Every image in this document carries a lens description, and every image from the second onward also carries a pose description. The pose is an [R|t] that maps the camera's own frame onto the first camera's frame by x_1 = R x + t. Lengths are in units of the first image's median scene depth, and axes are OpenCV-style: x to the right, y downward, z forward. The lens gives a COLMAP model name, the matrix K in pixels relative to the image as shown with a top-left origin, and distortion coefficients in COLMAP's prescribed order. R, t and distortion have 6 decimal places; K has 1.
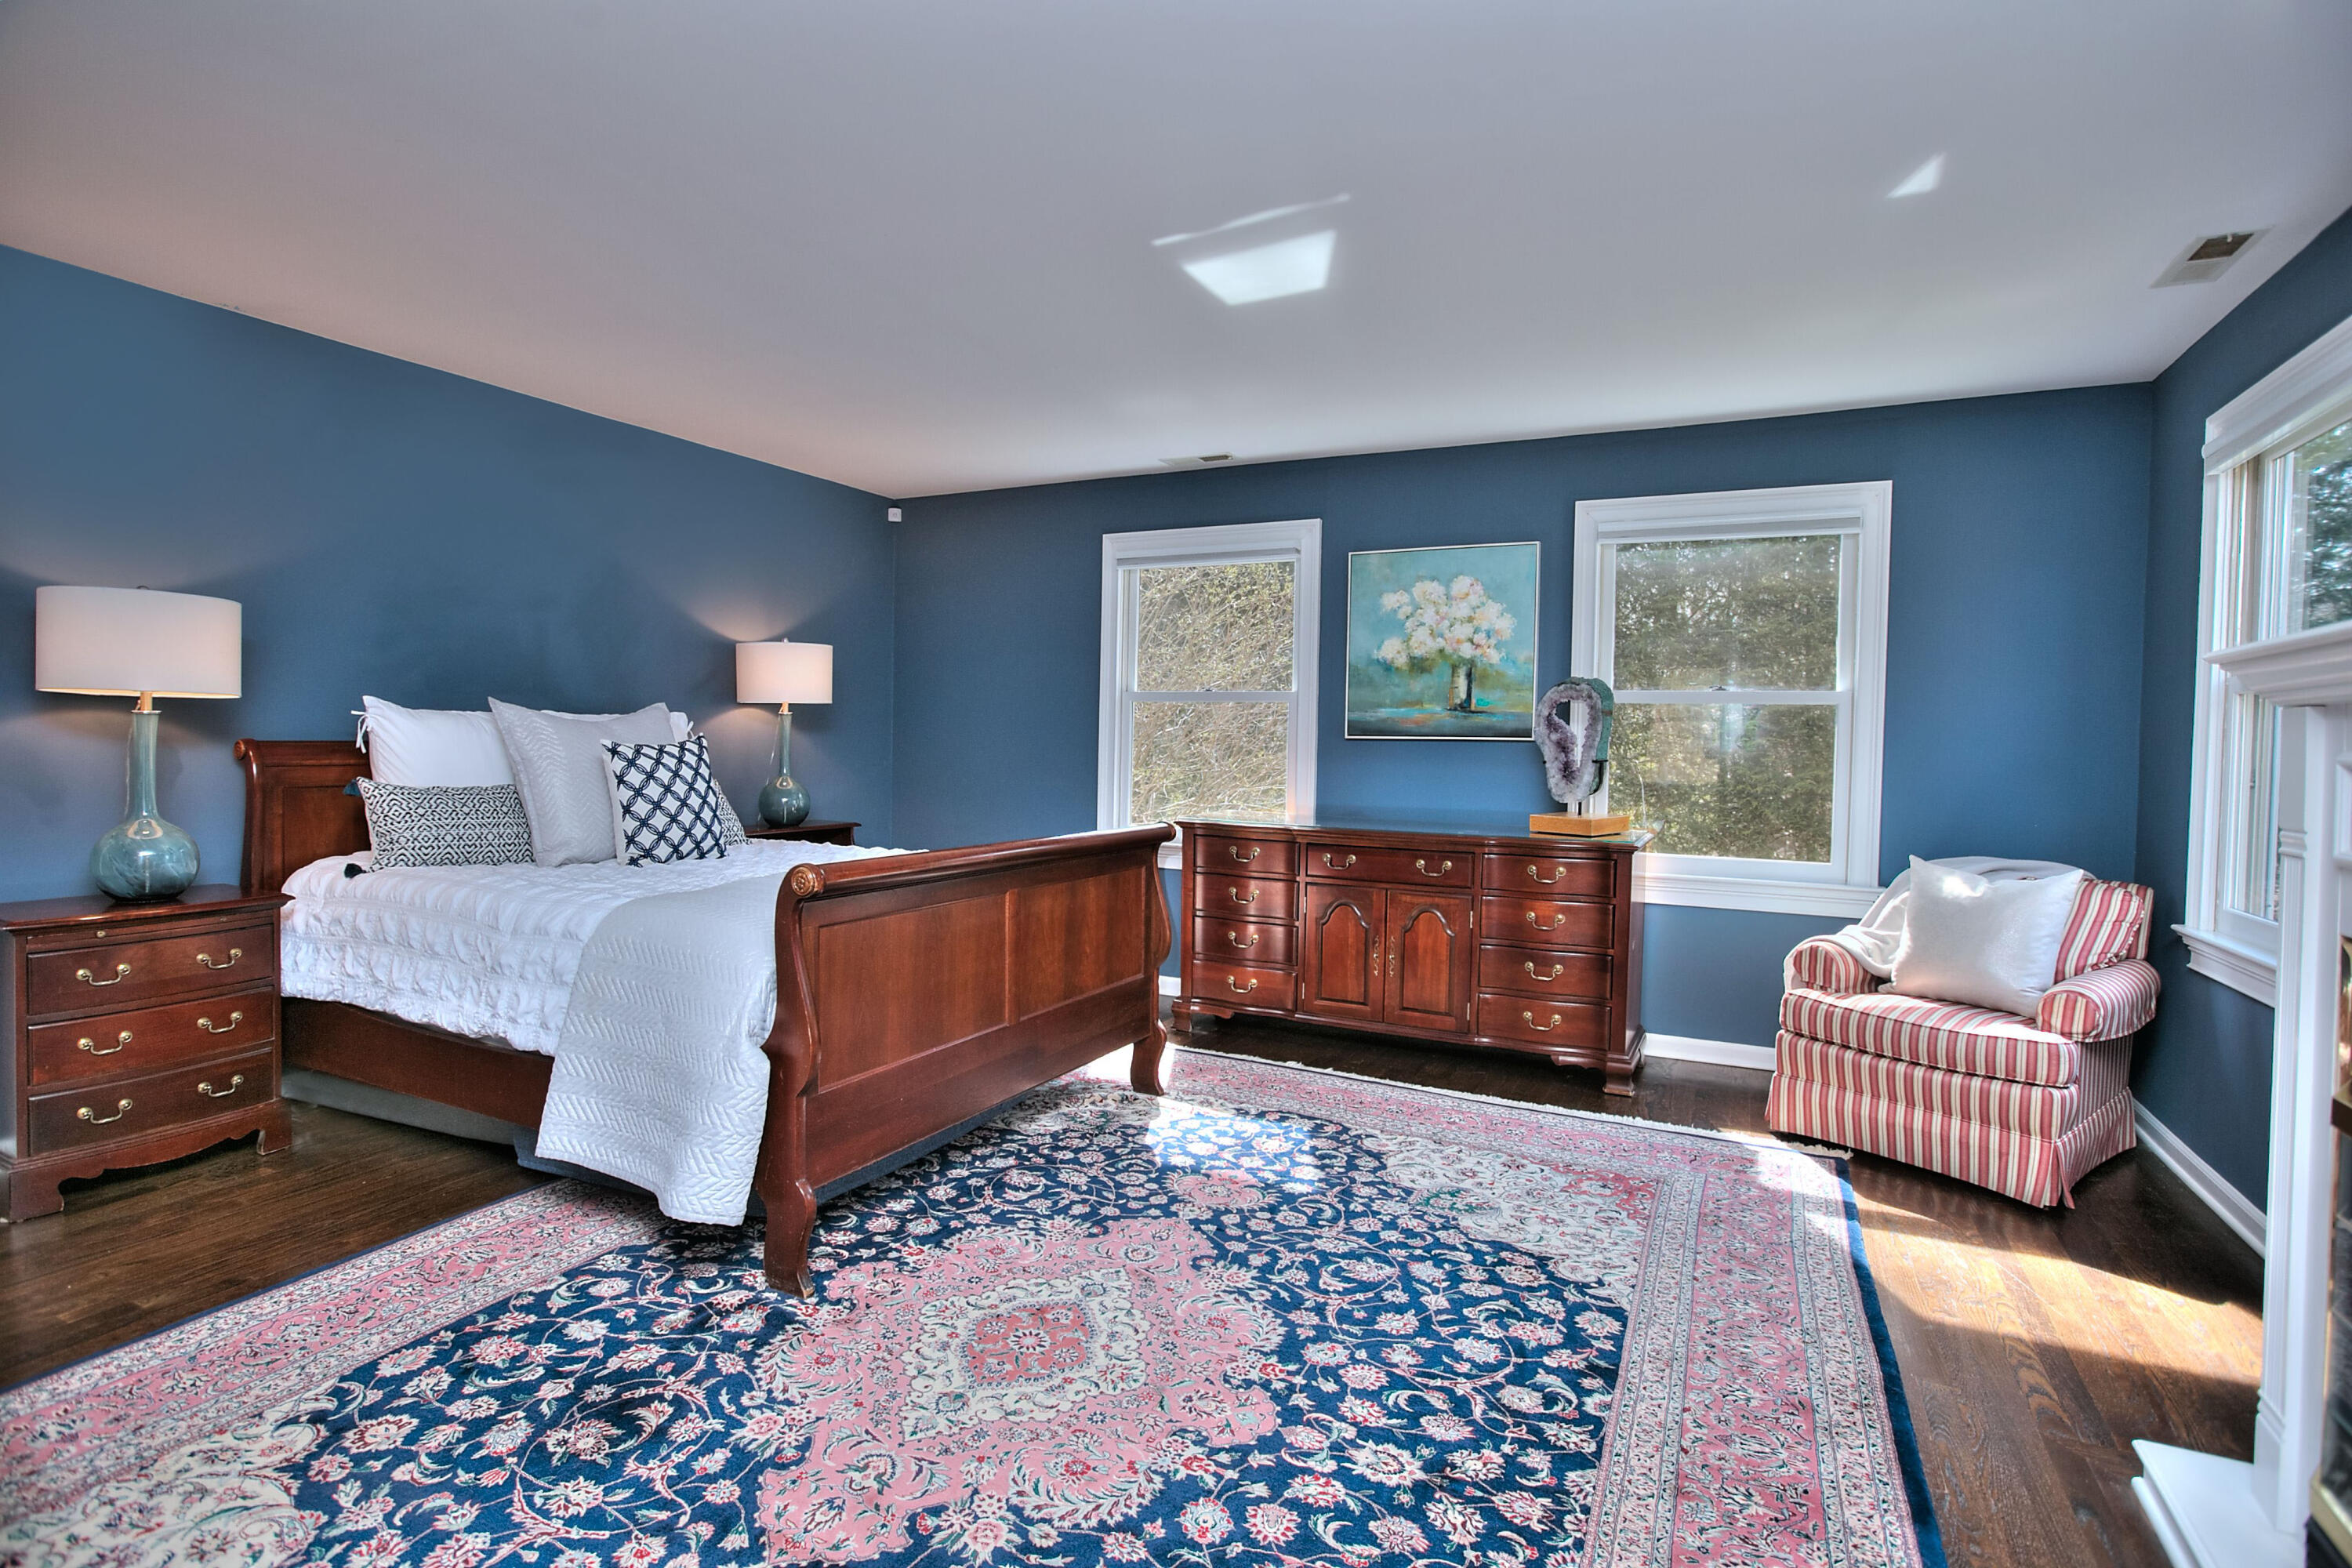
lens RADIAL K [[1142.8, 0, 1176.5], [0, 1142.8, 777.0], [0, 0, 1]] dist [-0.038891, 0.007619]
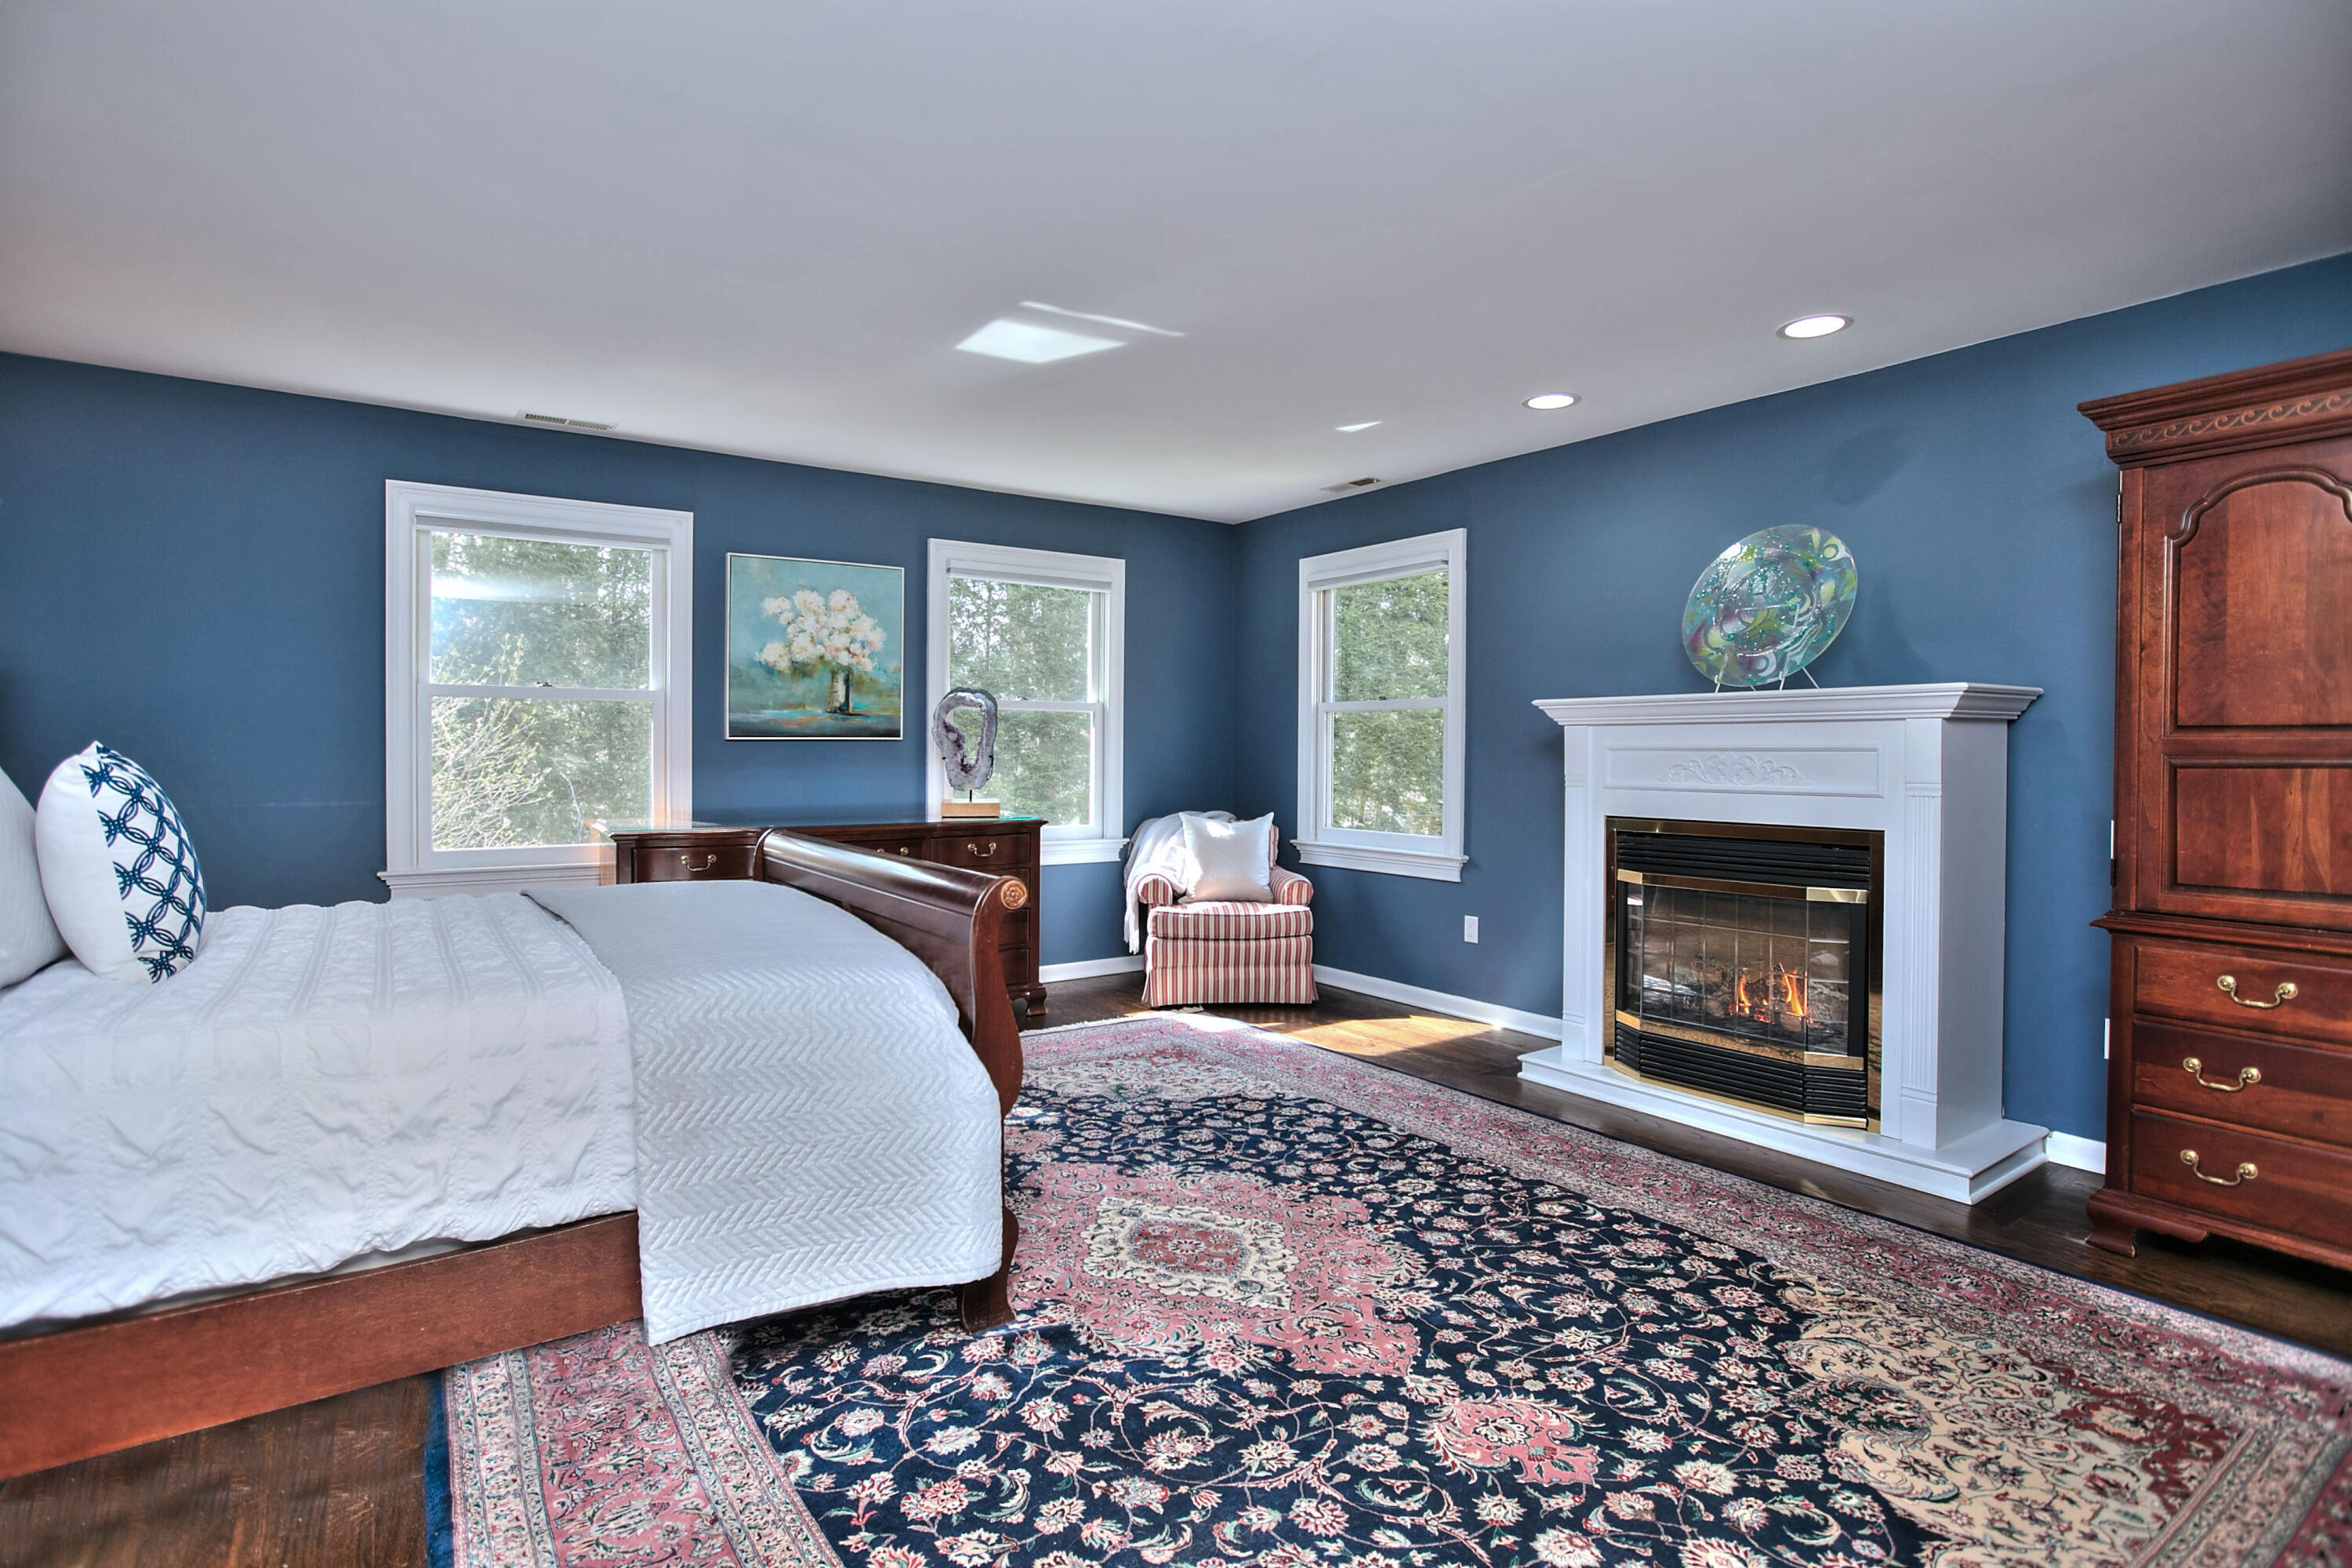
lens RADIAL K [[1142.8, 0, 1171.6], [0, 1142.8, 766.4], [0, 0, 1]] dist [-0.038891, 0.007619]
pose [[0.479192, -0.031063, 0.877160, -1.018454], [0.032441, 0.999318, 0.017667, -0.029771], [-0.877110, 0.019990, 0.479873, 0.364586]]
